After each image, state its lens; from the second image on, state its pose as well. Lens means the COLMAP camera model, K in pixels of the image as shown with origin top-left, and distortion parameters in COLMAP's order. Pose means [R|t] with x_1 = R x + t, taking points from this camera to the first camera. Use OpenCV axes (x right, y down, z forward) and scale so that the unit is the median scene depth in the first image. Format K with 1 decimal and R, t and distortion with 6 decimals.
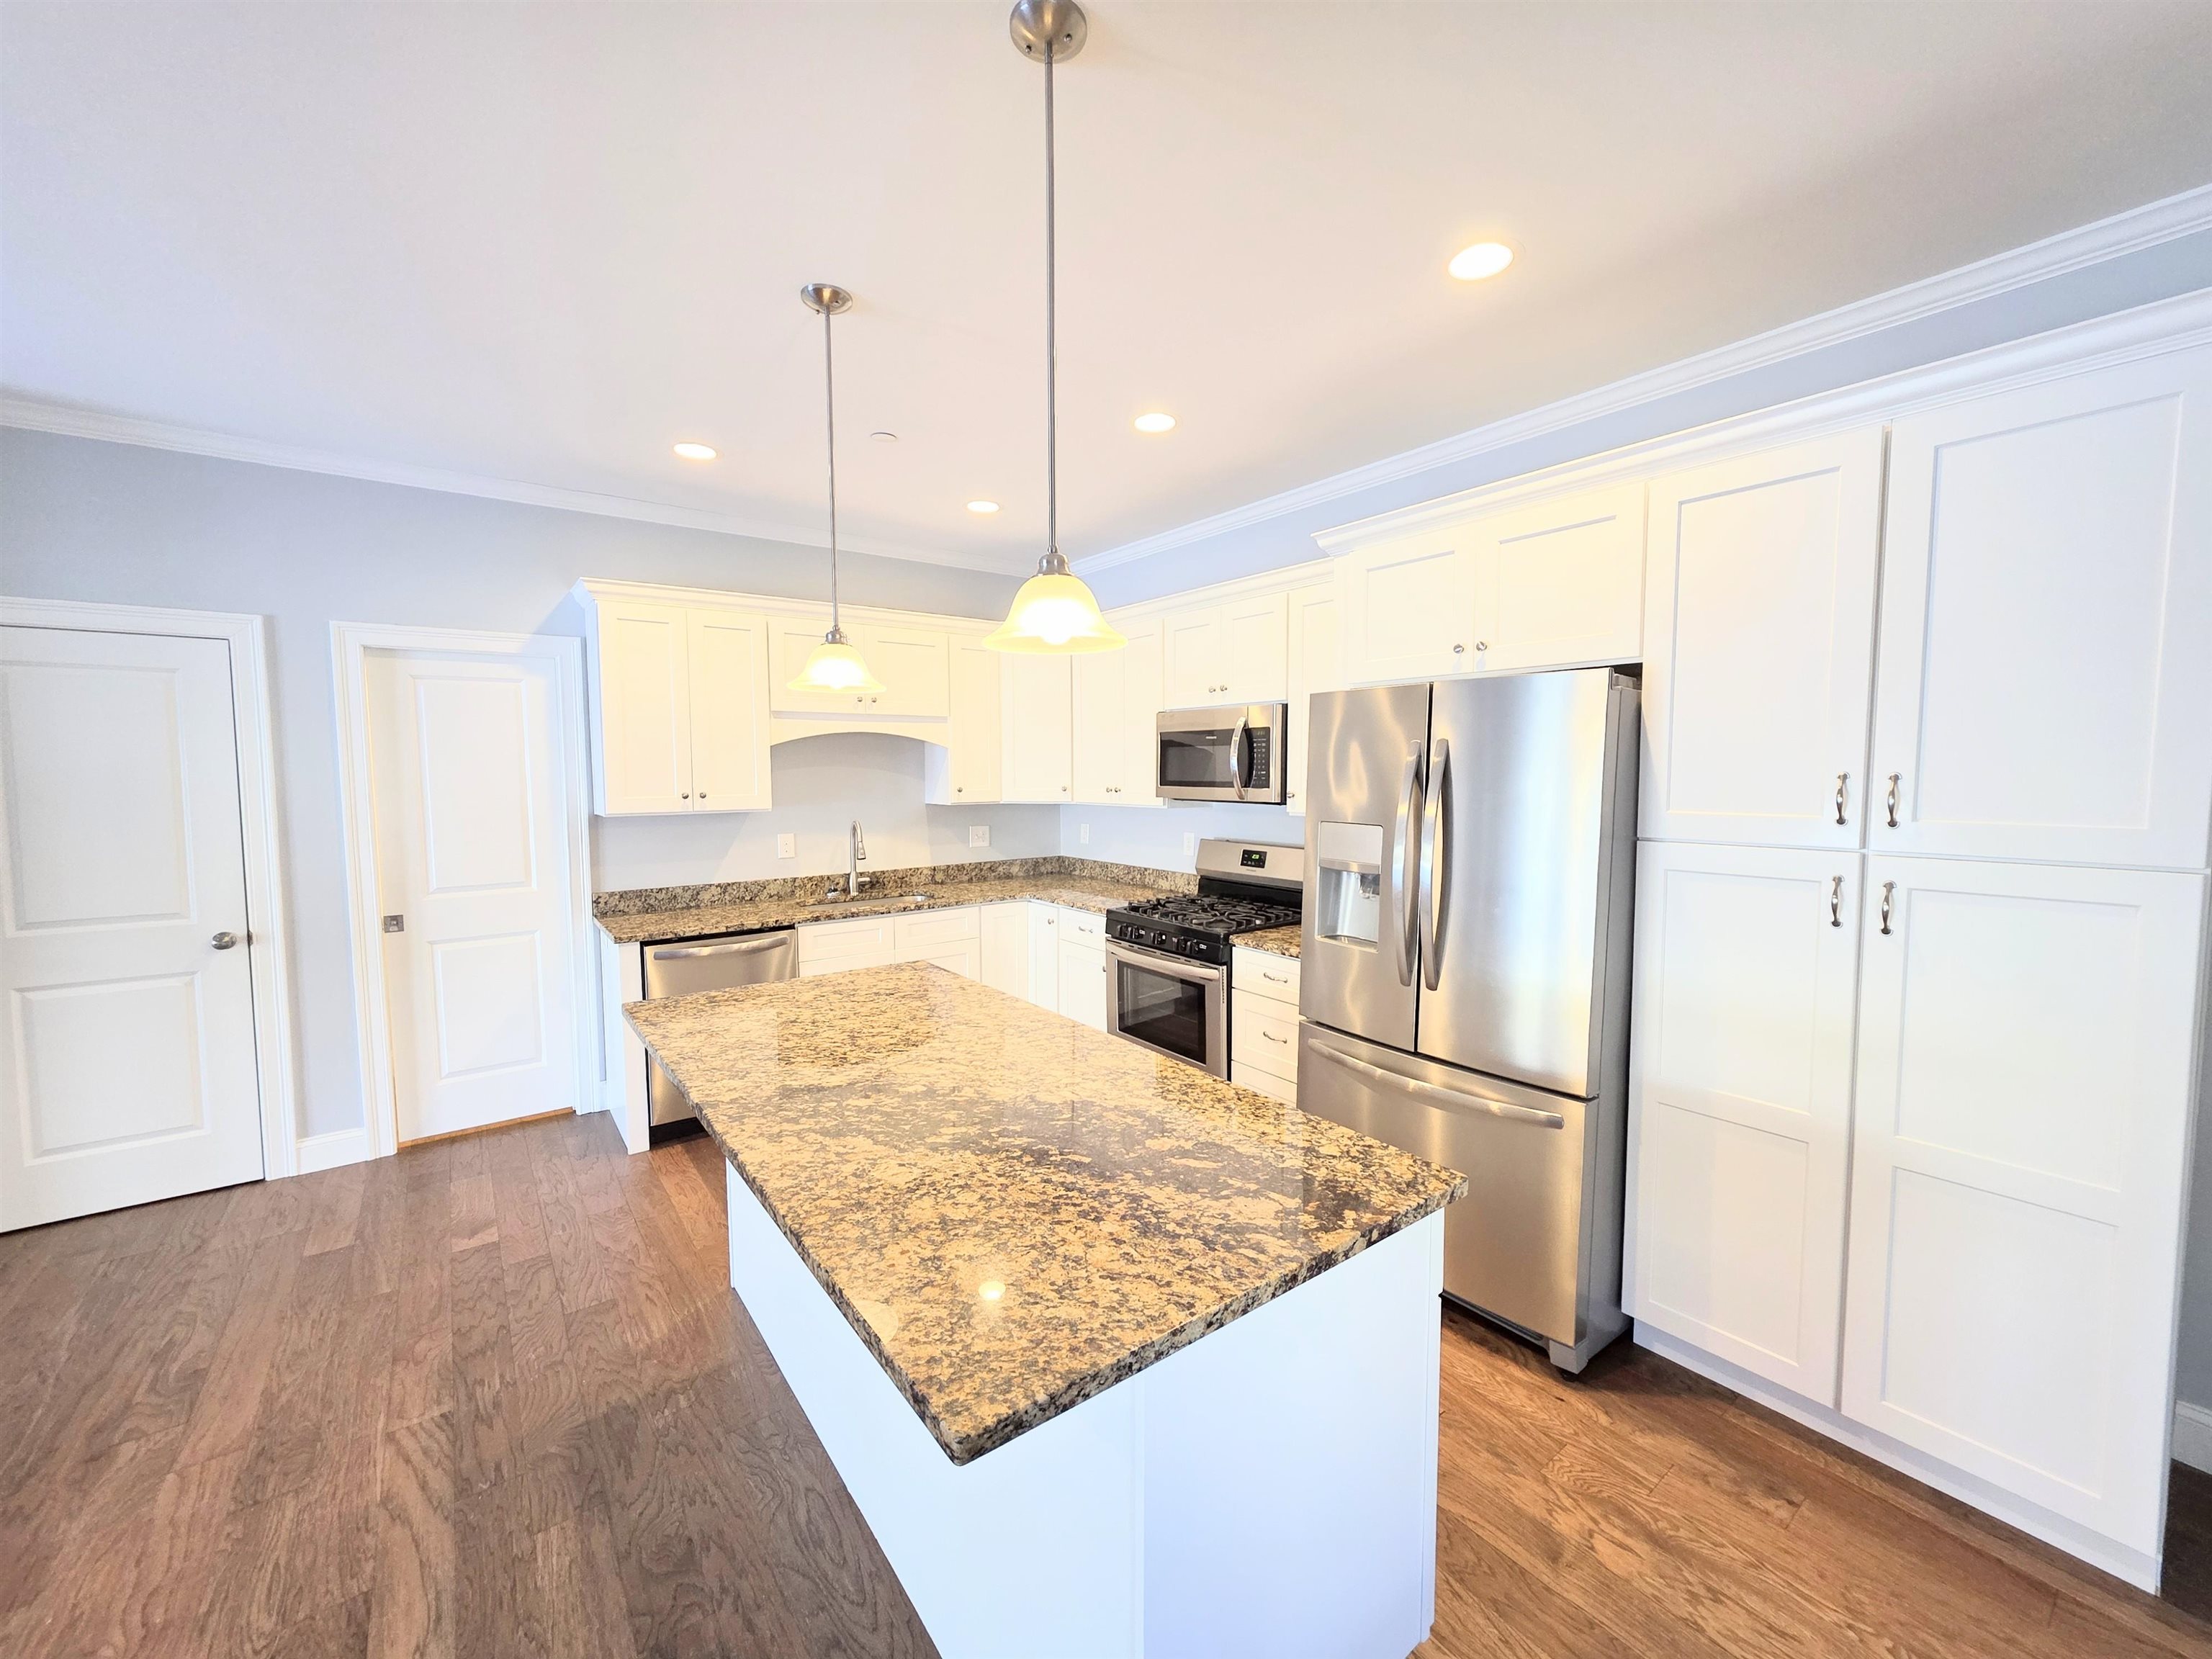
lens RADIAL K [[874.8, 0, 1118.5], [0, 874.8, 825.6], [0, 0, 1]] dist [0.000741, -0.000041]
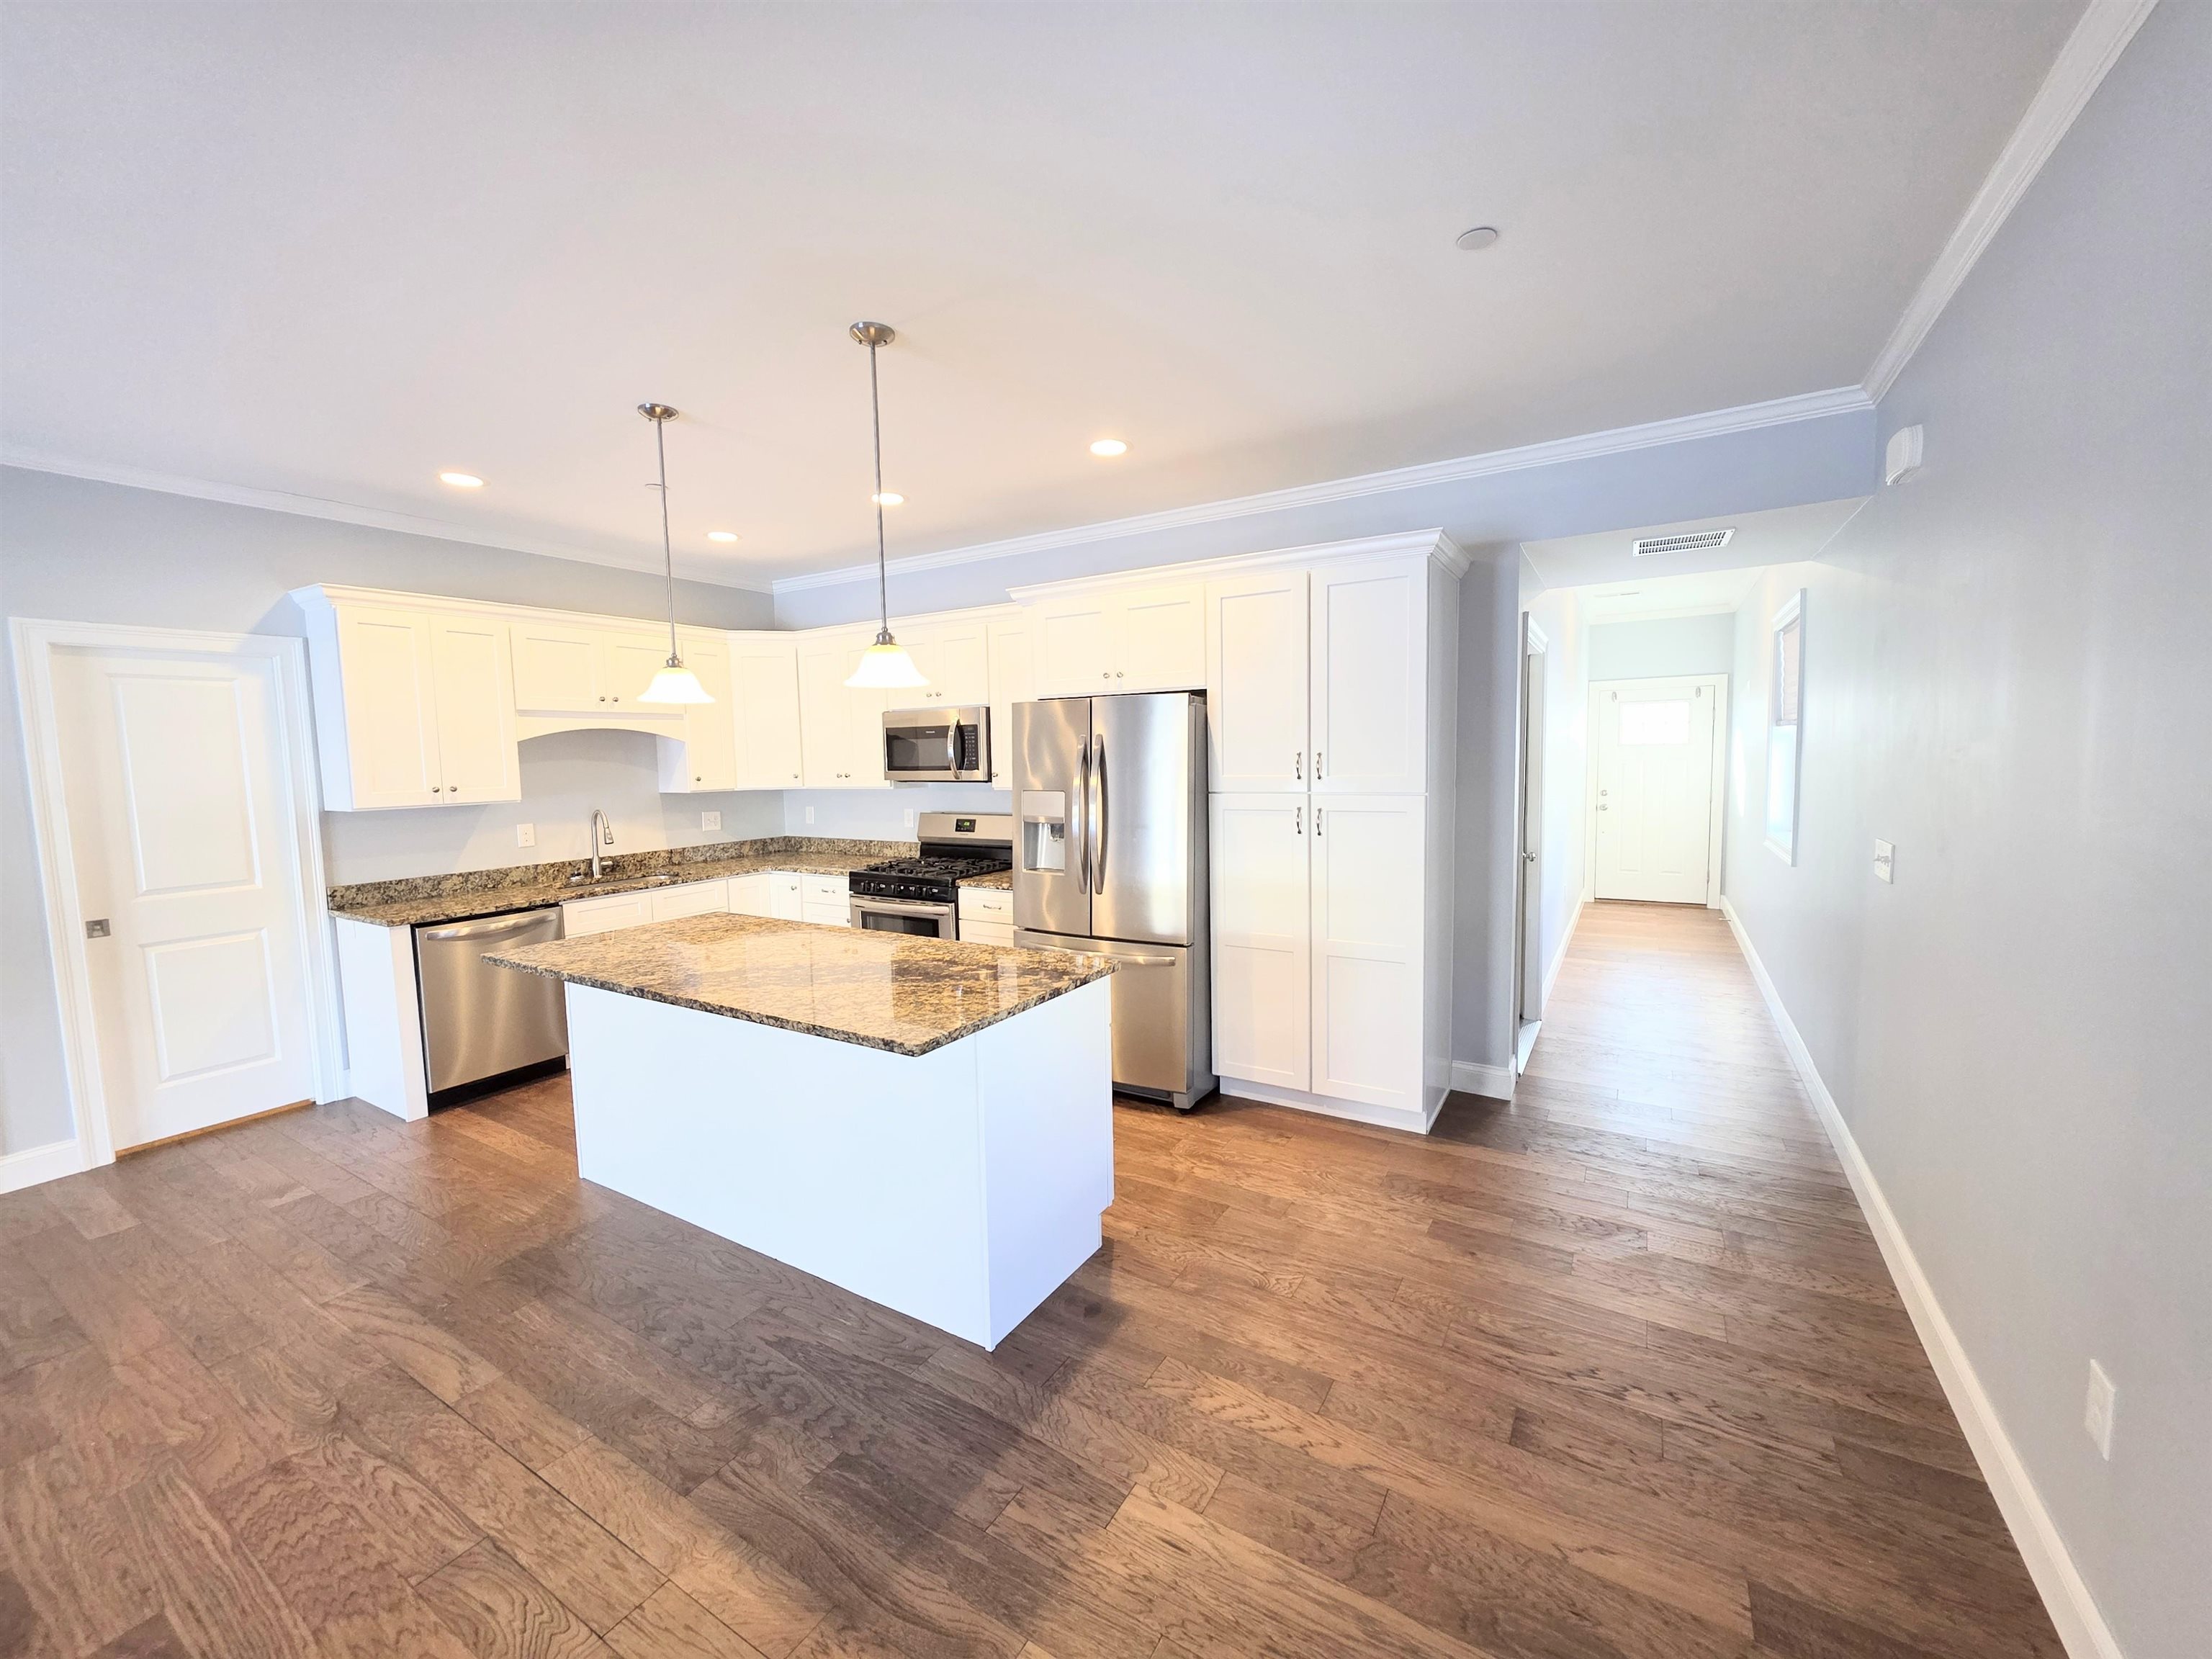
lens RADIAL K [[874.8, 0, 1118.5], [0, 874.8, 825.6], [0, 0, 1]] dist [0.000741, -0.000041]
pose [[0.929702, -0.044902, 0.365564, -0.121858], [0.040190, 0.998982, 0.020492, 0.023120], [-0.366112, -0.004359, 0.930561, -0.324367]]
